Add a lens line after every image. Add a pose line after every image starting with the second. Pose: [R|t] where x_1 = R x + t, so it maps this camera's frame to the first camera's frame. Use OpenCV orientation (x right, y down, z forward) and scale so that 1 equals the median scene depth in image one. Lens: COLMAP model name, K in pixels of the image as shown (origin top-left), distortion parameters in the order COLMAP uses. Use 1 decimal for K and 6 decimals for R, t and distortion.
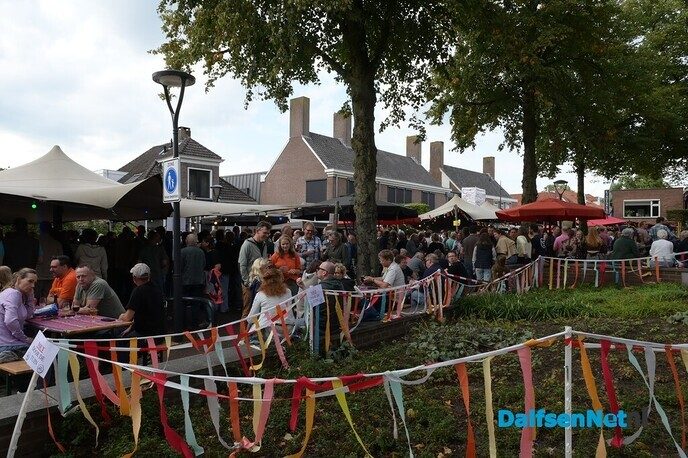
lens RADIAL K [[479.4, 0, 344.2], [0, 479.4, 219.7], [0, 0, 1]] dist [-0.006278, -0.006570]
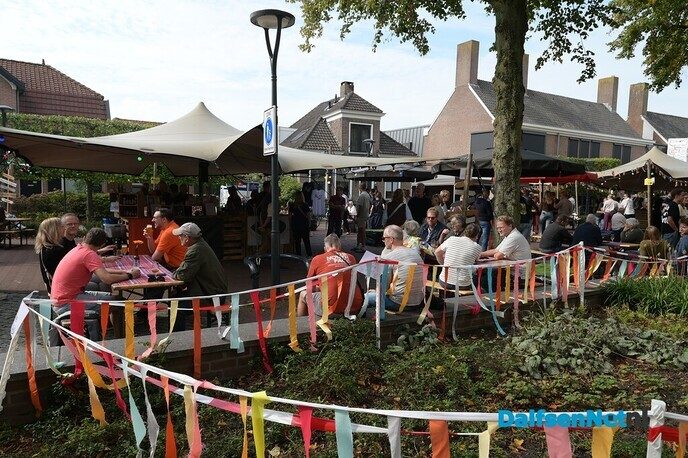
lens RADIAL K [[479.4, 0, 344.2], [0, 479.4, 219.7], [0, 0, 1]] dist [-0.006278, -0.006570]
pose [[0.933402, 0.043515, -0.356185, 0.068511], [-0.010586, 0.995527, 0.093882, 0.000376], [0.358677, -0.083859, 0.929687, 0.094288]]
